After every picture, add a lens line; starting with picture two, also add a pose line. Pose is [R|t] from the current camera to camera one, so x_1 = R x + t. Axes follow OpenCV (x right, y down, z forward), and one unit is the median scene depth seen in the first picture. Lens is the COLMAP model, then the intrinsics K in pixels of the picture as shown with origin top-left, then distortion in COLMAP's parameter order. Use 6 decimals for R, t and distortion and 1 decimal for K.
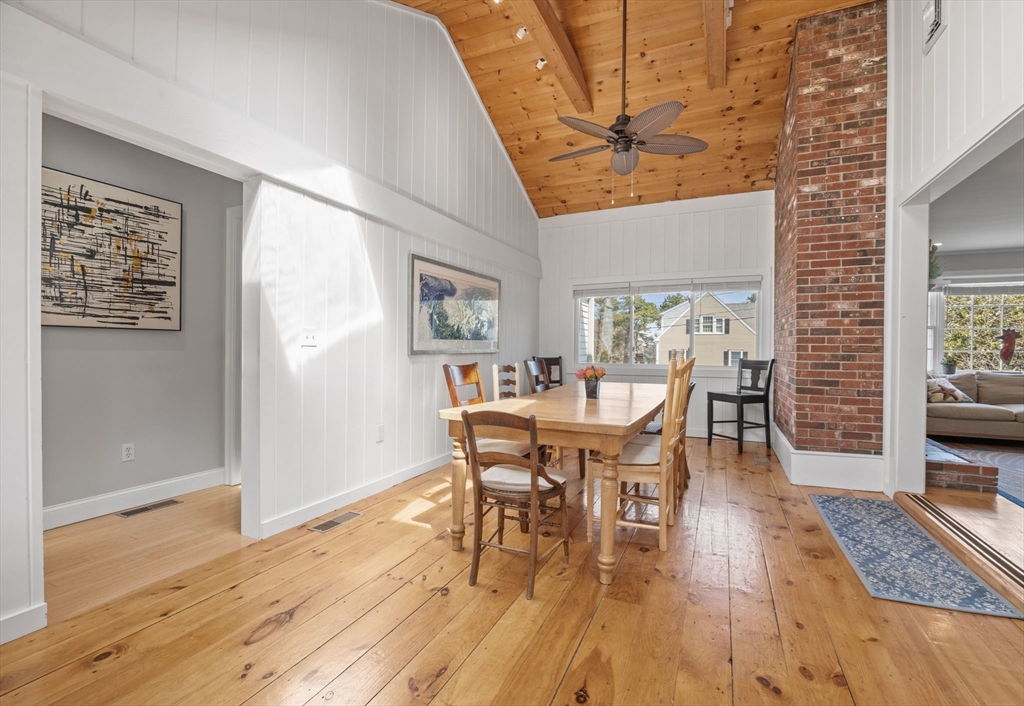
lens RADIAL K [[436.1, 0, 512.0], [0, 436.1, 353.0], [0, 0, 1]] dist [-0.000642, -0.000052]
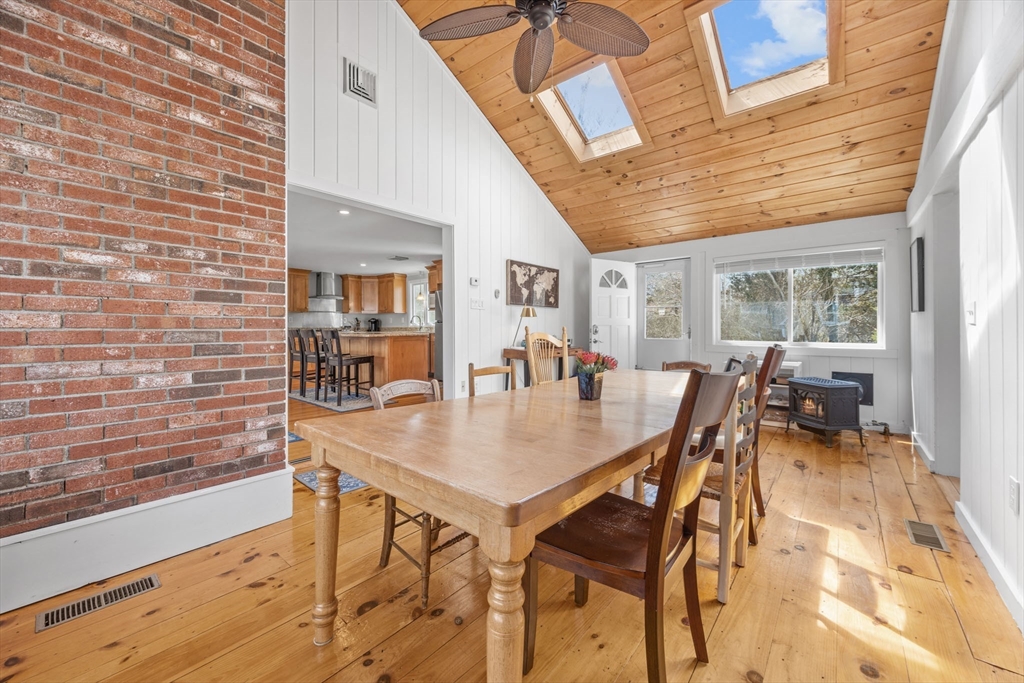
lens RADIAL K [[391.1, 0, 511.2], [0, 391.1, 329.9], [0, 0, 1]] dist [-0.000985, -0.000184]
pose [[-0.963200, -0.004739, 0.268742, 0.163248], [-0.002787, 0.999967, 0.007642, -0.012340], [-0.268770, 0.006612, -0.963182, 1.914442]]
